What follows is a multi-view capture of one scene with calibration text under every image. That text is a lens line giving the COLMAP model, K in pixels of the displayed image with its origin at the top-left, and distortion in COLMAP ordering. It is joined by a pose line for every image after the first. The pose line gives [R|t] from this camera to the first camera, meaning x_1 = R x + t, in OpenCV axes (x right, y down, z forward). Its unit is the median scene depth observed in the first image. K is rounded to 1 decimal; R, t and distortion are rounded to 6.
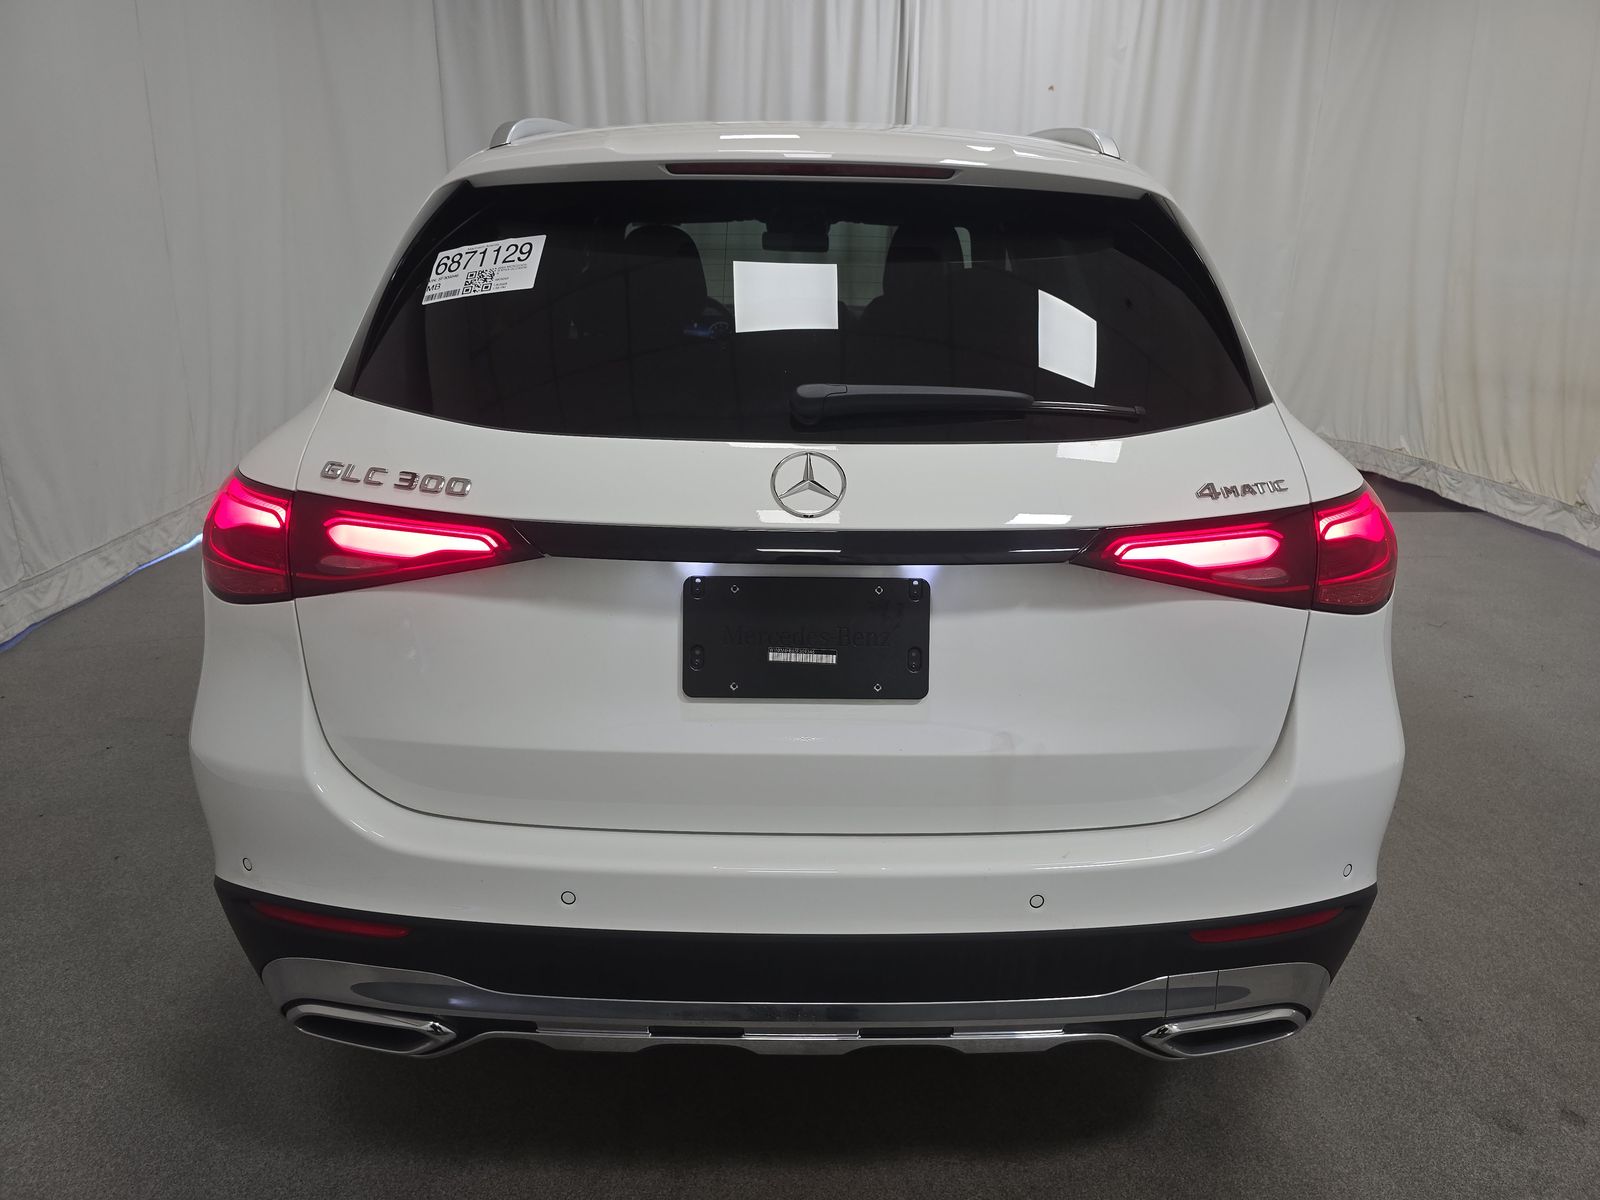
lens RADIAL K [[1097.3, 0, 800.0], [0, 1097.3, 600.0], [0, 0, 1]] dist [0.026974, -0.006045]
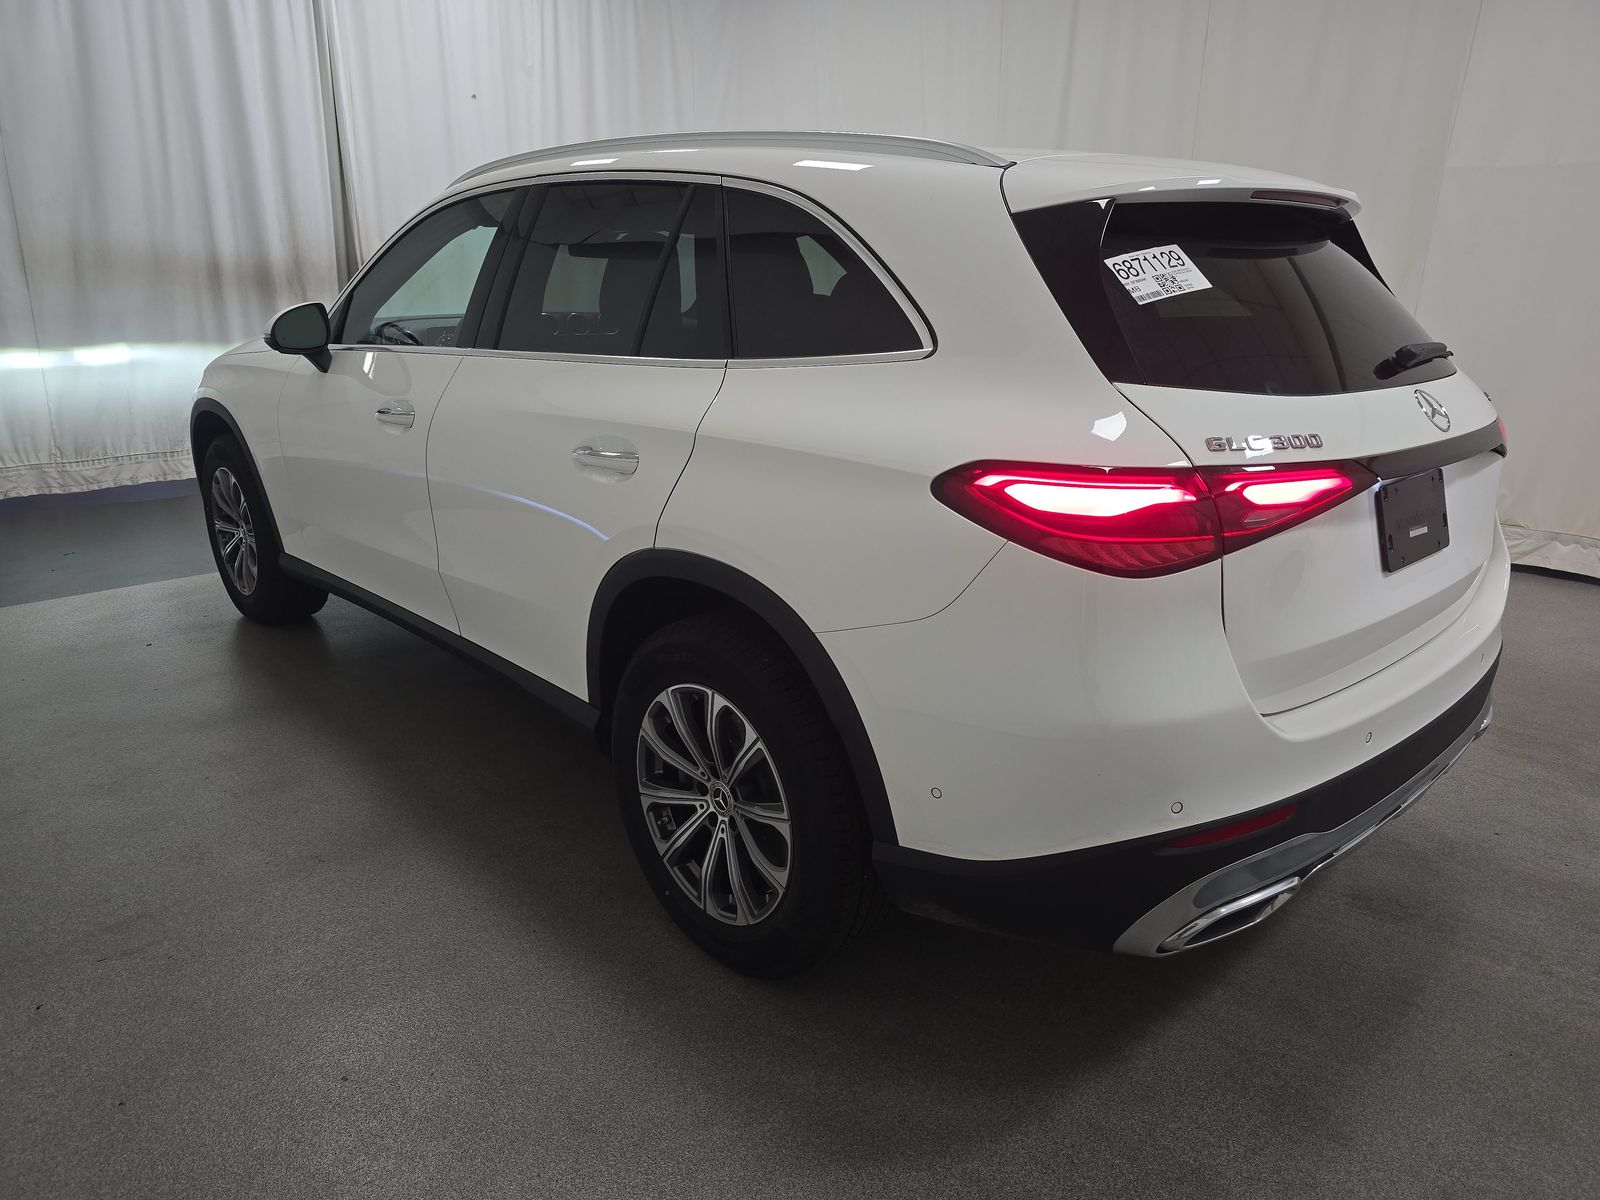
lens RADIAL K [[1097.3, 0, 800.0], [0, 1097.3, 600.0], [0, 0, 1]] dist [0.026974, -0.006045]
pose [[0.733929, -0.203597, 0.647994, -1.427489], [0.207450, 0.975624, 0.071576, -0.122204], [-0.646771, 0.081894, 0.758275, 0.378433]]
